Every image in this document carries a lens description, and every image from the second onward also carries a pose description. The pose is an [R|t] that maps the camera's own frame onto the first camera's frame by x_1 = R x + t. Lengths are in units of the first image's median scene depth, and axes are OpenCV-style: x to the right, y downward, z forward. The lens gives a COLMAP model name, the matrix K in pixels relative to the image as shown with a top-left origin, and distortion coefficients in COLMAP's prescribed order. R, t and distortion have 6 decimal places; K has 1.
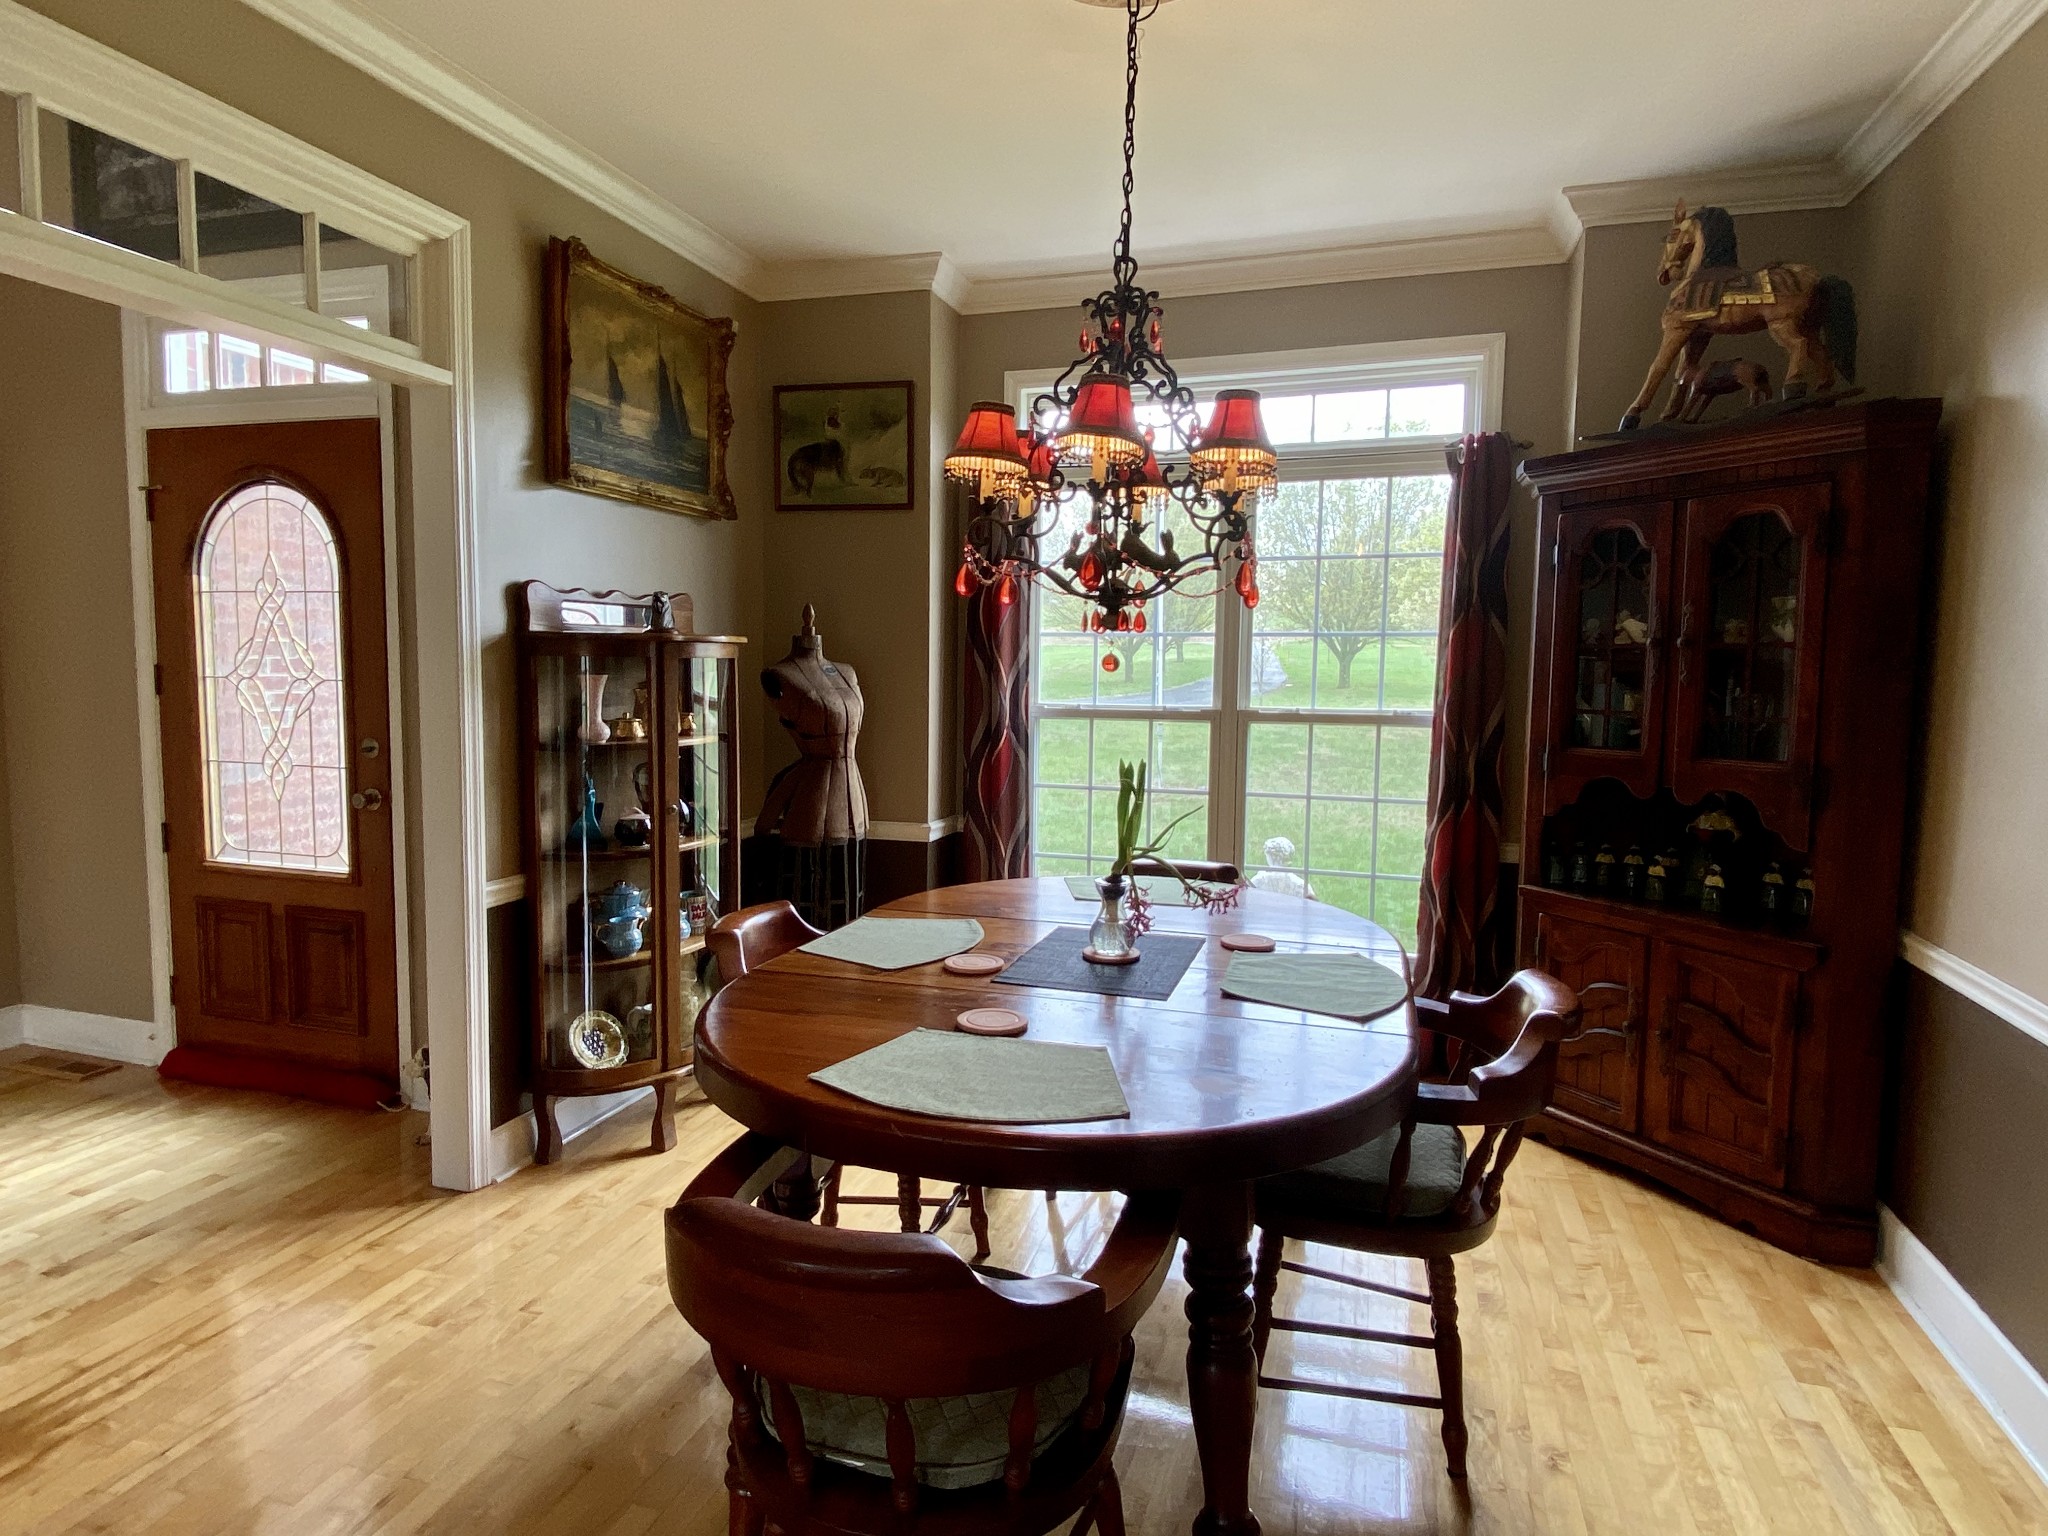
lens RADIAL K [[1164.0, 0, 1015.9], [0, 1164.0, 763.1], [0, 0, 1]] dist [0.071931, -0.074069]
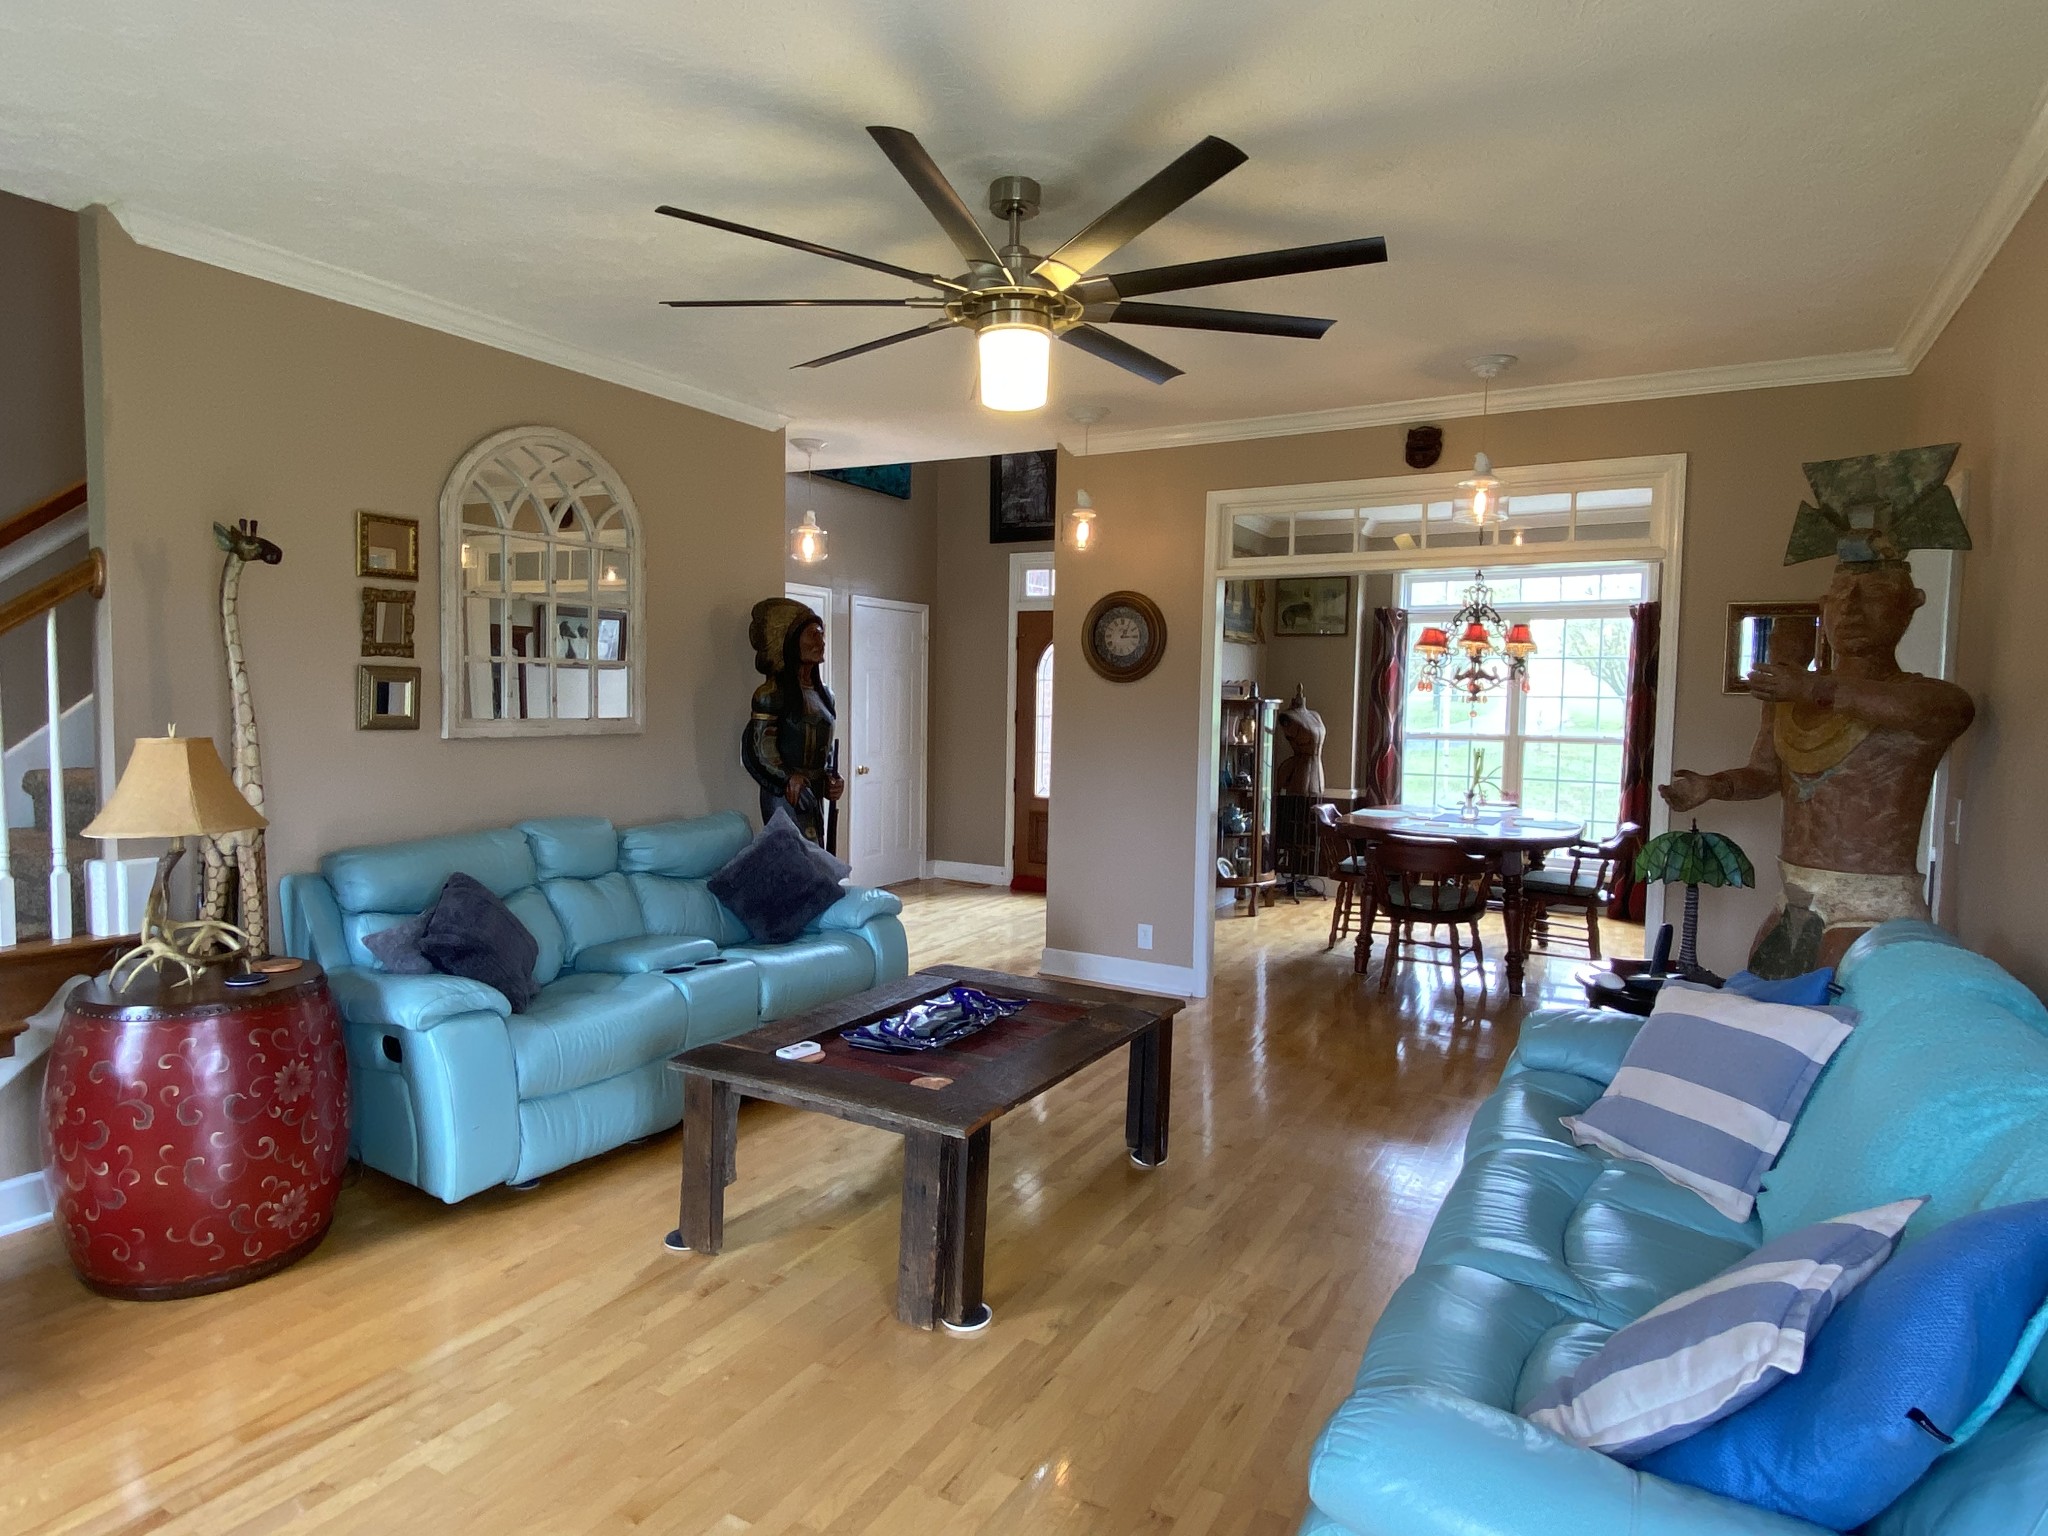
lens RADIAL K [[1162.8, 0, 1016.0], [0, 1162.8, 762.7], [0, 0, 1]] dist [0.082017, -0.090840]
pose [[0.976935, 0.014083, -0.213072, -0.256413], [-0.020751, 0.999361, -0.029089, 0.091564], [0.212527, 0.032839, 0.976603, -1.337293]]
